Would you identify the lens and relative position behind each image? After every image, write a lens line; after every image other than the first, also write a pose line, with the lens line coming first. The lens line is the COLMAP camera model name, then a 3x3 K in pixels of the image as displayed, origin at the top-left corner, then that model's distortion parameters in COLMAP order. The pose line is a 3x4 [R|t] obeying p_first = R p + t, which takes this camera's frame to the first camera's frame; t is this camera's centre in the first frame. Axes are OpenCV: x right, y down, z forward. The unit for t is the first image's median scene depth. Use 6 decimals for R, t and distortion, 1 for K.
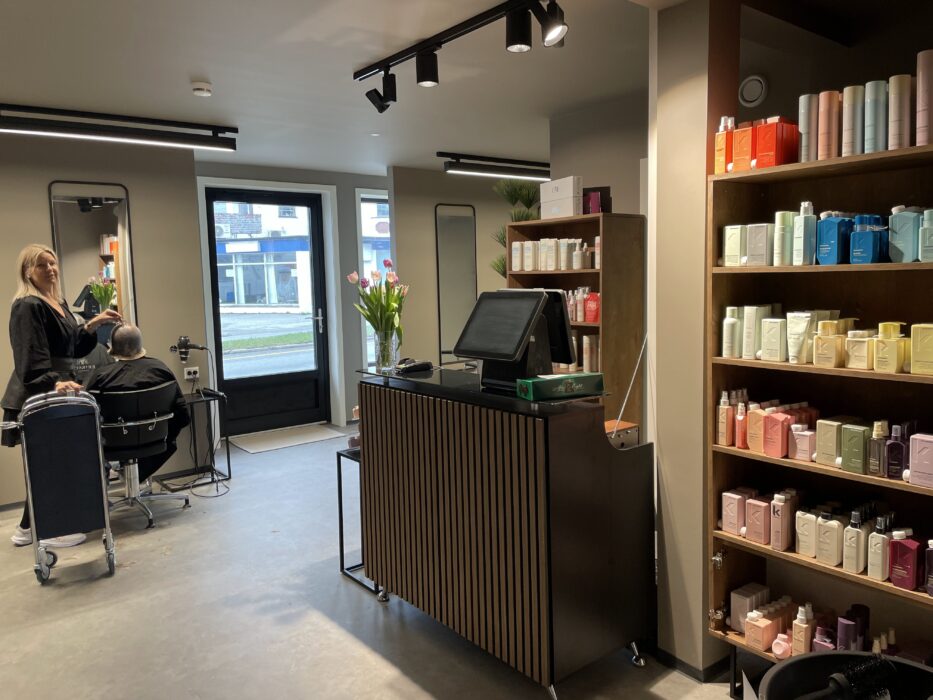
lens RADIAL K [[691.4, 0, 476.0], [0, 691.4, 343.0], [0, 0, 1]] dist [0.029656, -0.063958]
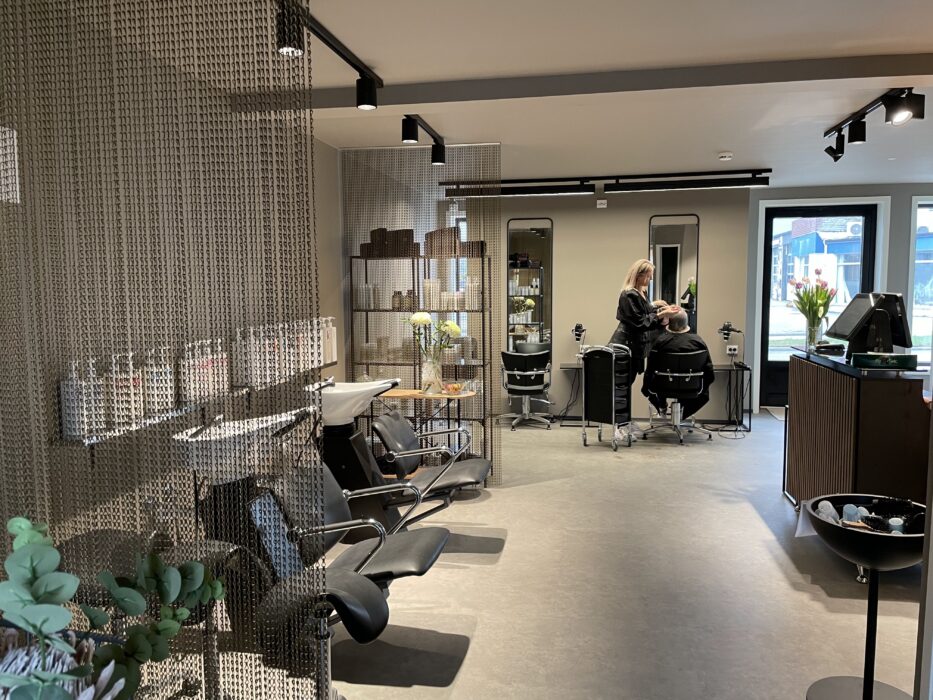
lens RADIAL K [[691.4, 0, 468.4], [0, 691.4, 348.9], [0, 0, 1]] dist [0.029656, -0.063958]
pose [[0.634939, 0.087926, -0.767543, 0.347630], [-0.077856, 0.995727, 0.049660, 0.016853], [0.768629, 0.028227, 0.639071, -0.301404]]
